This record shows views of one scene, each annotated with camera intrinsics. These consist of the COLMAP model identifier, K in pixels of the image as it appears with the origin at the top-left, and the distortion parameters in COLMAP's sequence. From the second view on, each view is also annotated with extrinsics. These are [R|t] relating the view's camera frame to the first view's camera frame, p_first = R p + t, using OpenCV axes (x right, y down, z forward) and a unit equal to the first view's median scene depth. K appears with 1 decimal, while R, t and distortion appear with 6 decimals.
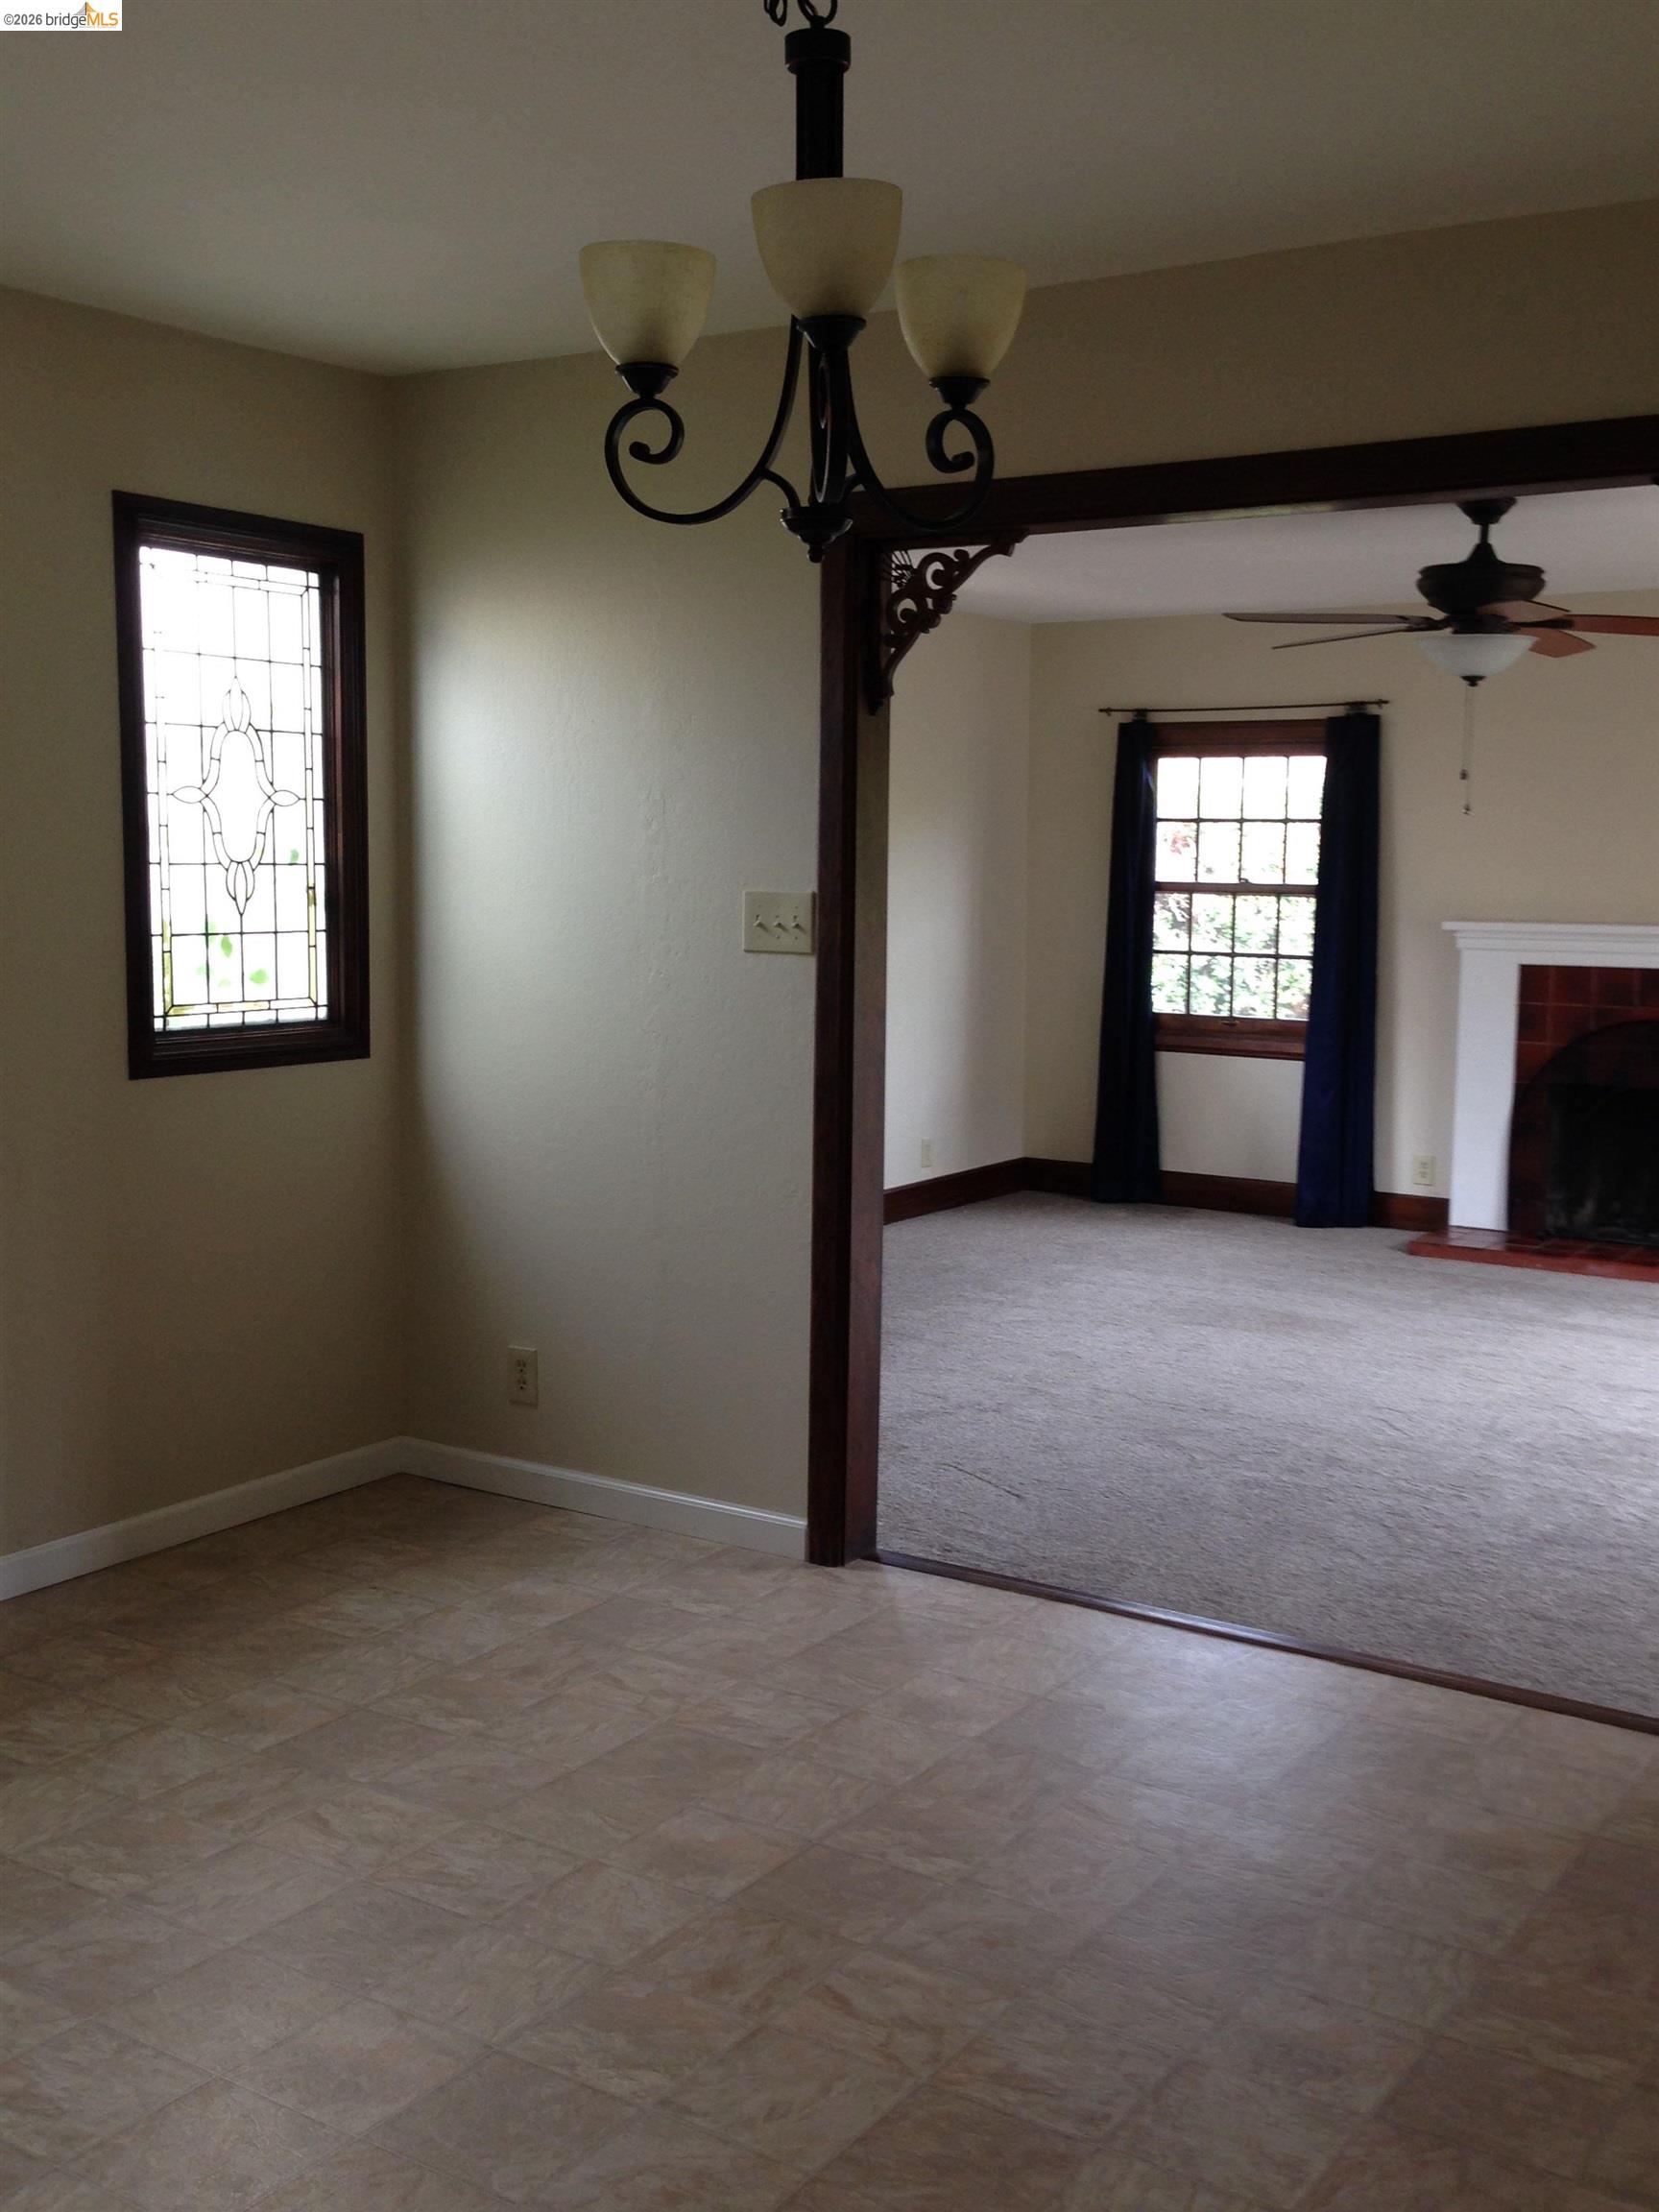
lens RADIAL K [[2182.3, 0, 795.4], [0, 2182.3, 1073.6], [0, 0, 1]] dist [0.001972, 0.137867]
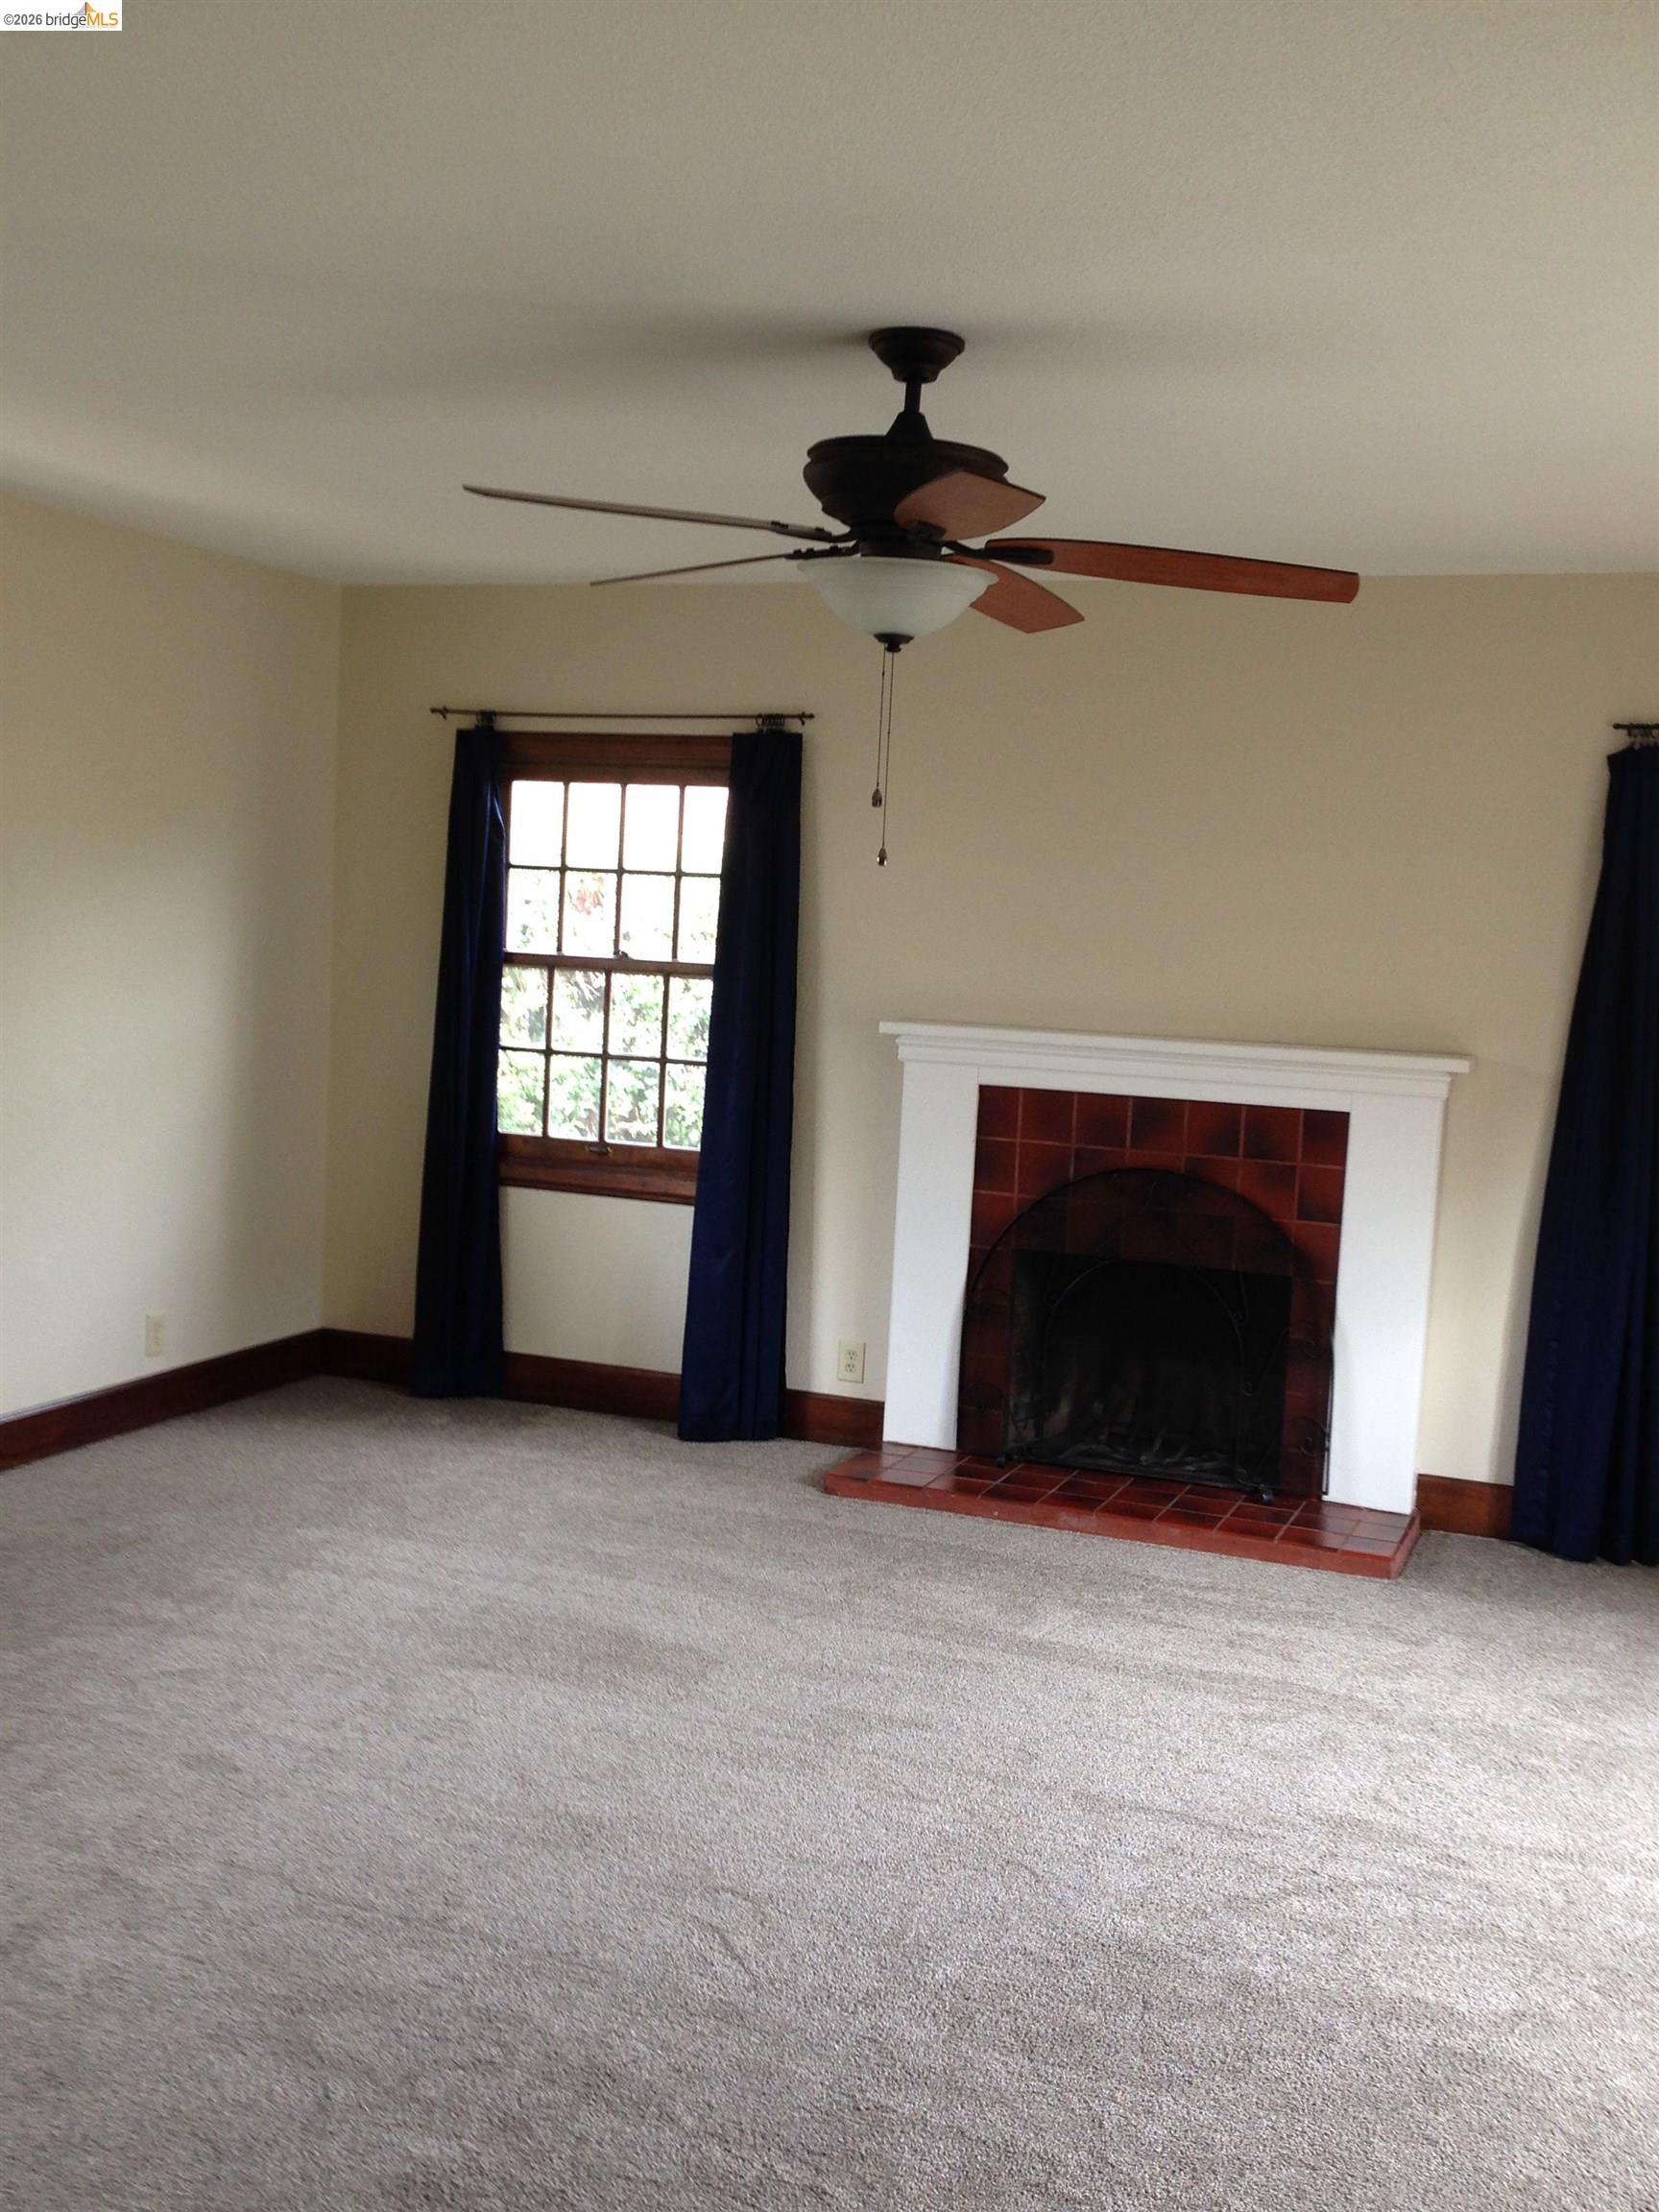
lens RADIAL K [[2202.0, 0, 829.5], [0, 2202.0, 1106.0], [0, 0, 1]] dist [-0.002773, -0.008426]
pose [[0.970922, 0.018249, 0.238699, 0.104047], [-0.015362, 0.999785, -0.013951, -0.030515], [-0.238902, 0.009878, 0.970993, 0.289273]]
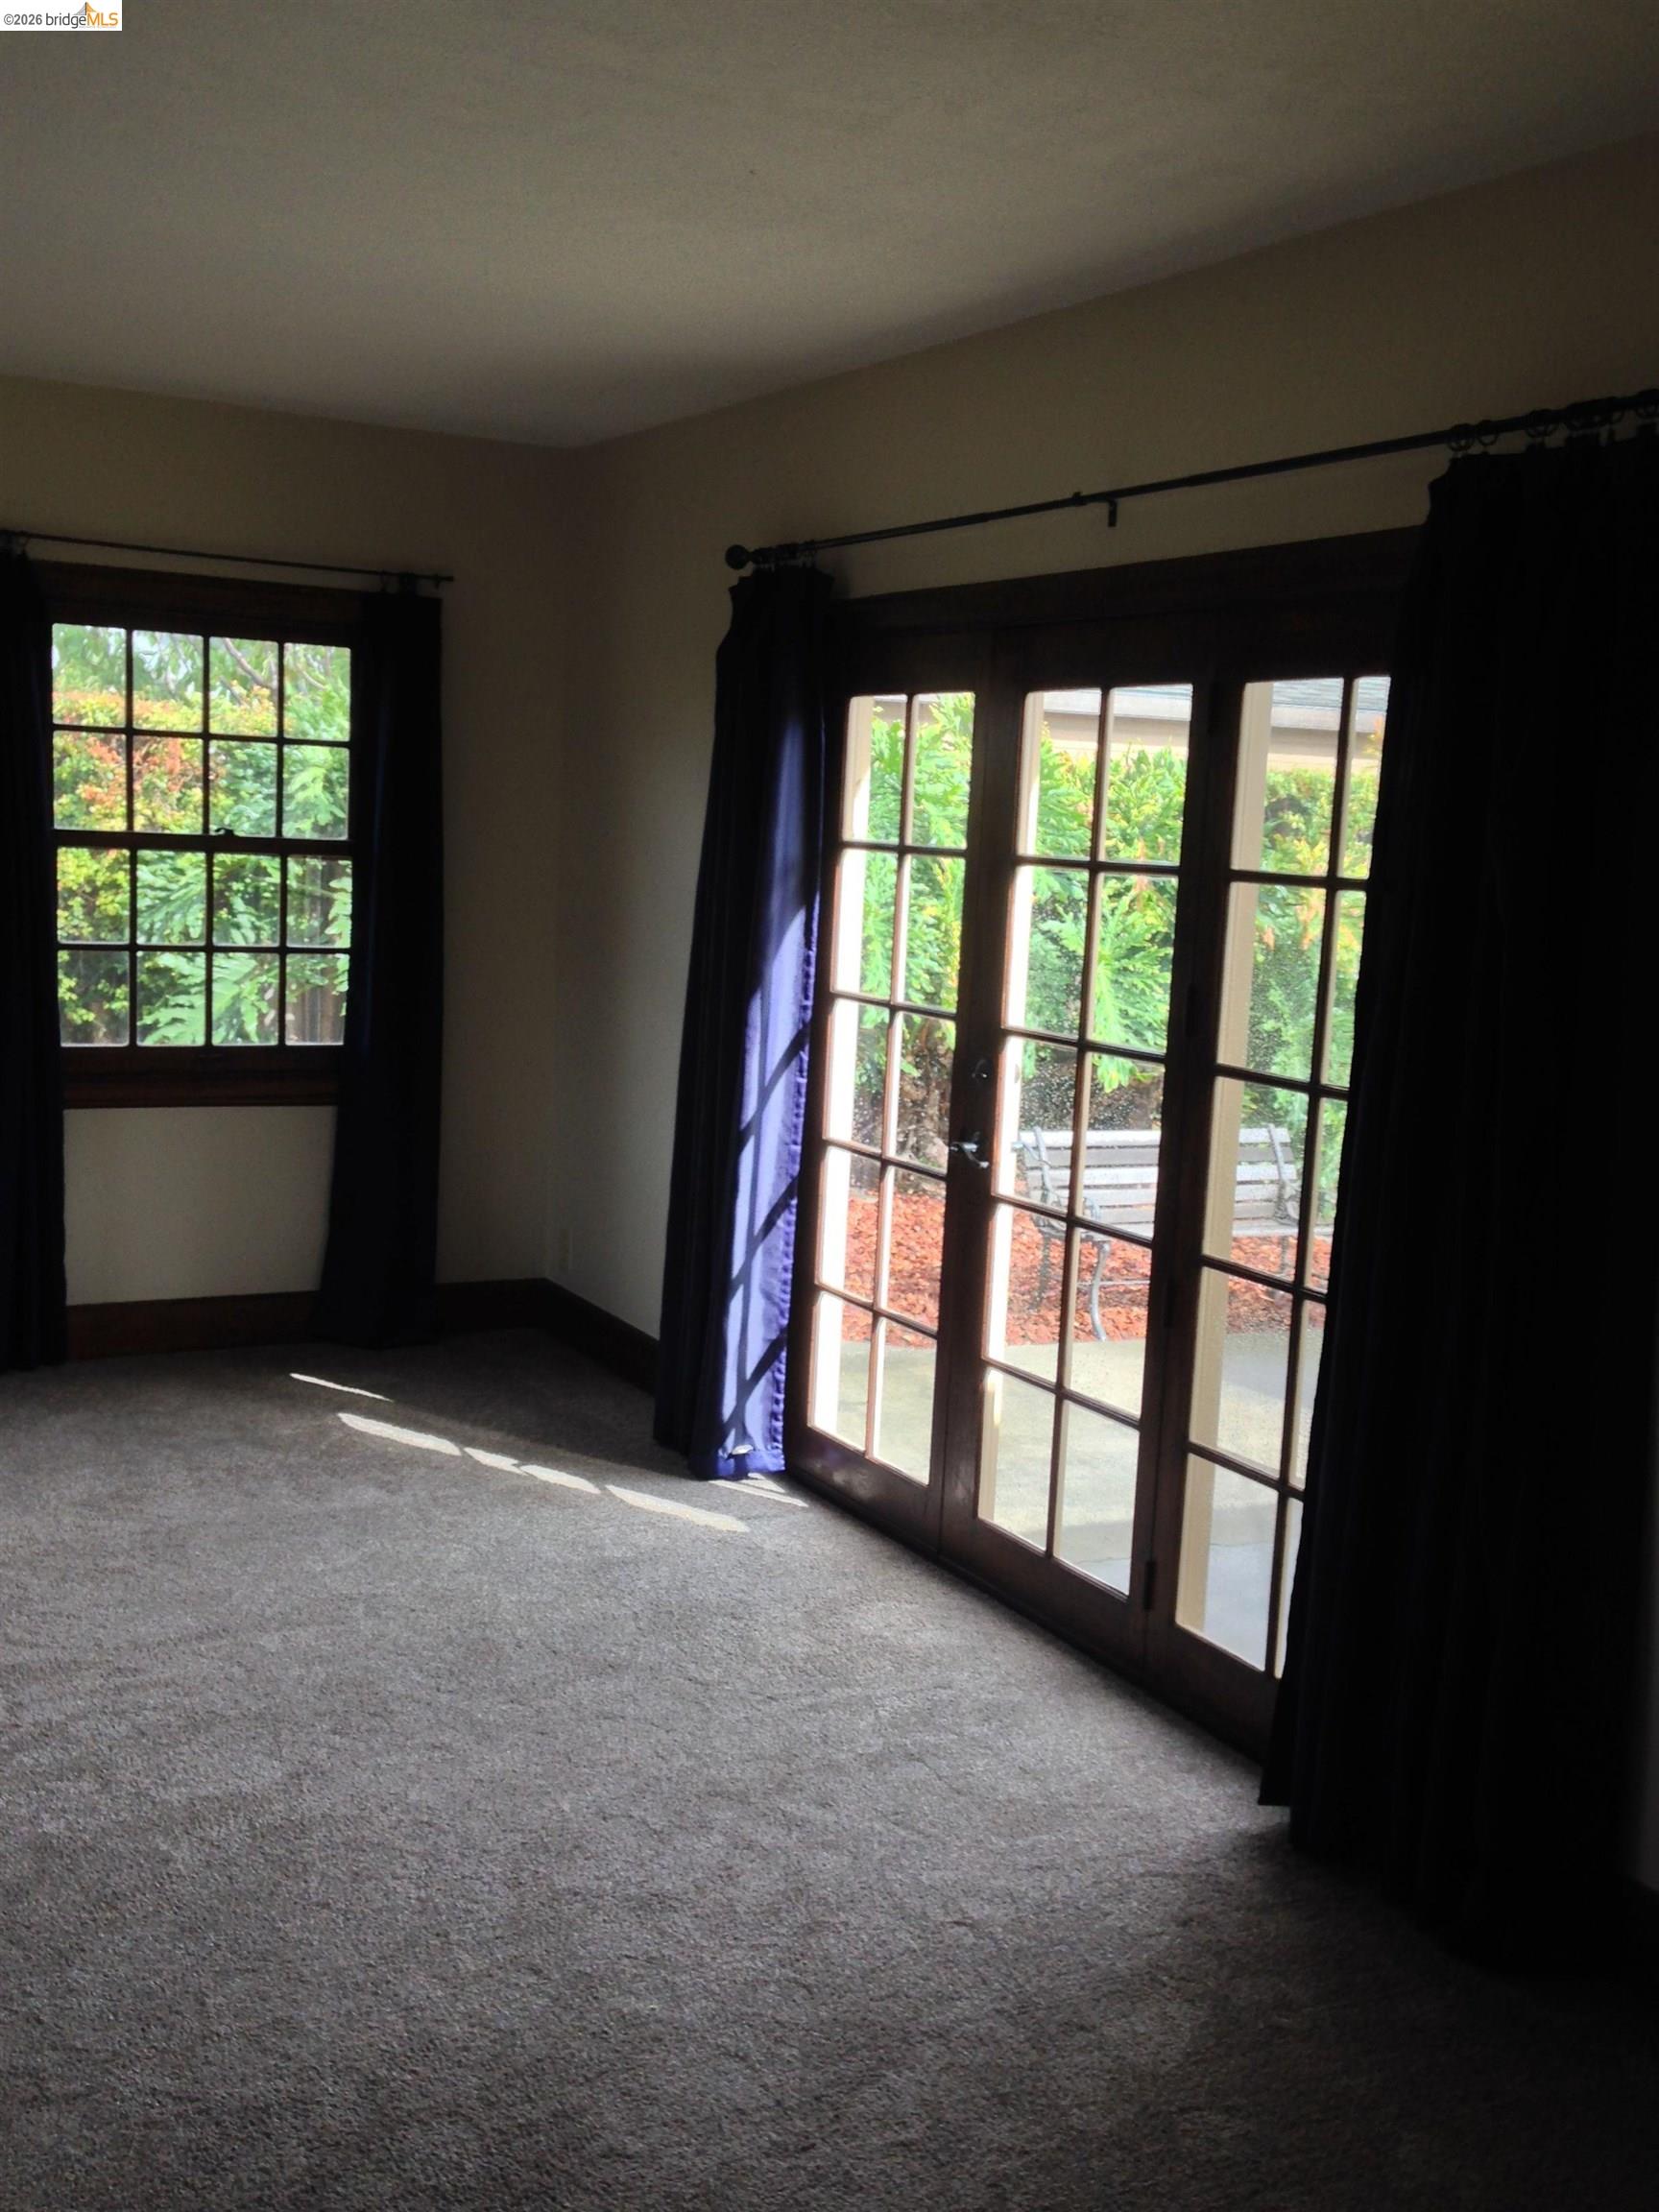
lens RADIAL K [[2182.3, 0, 795.4], [0, 2182.3, 1073.6], [0, 0, 1]] dist [0.001972, 0.137867]
pose [[0.447208, -0.091948, 0.889691, -0.302730], [0.049162, 0.995725, 0.078194, -0.062605], [-0.893078, 0.008770, 0.449817, 0.587886]]
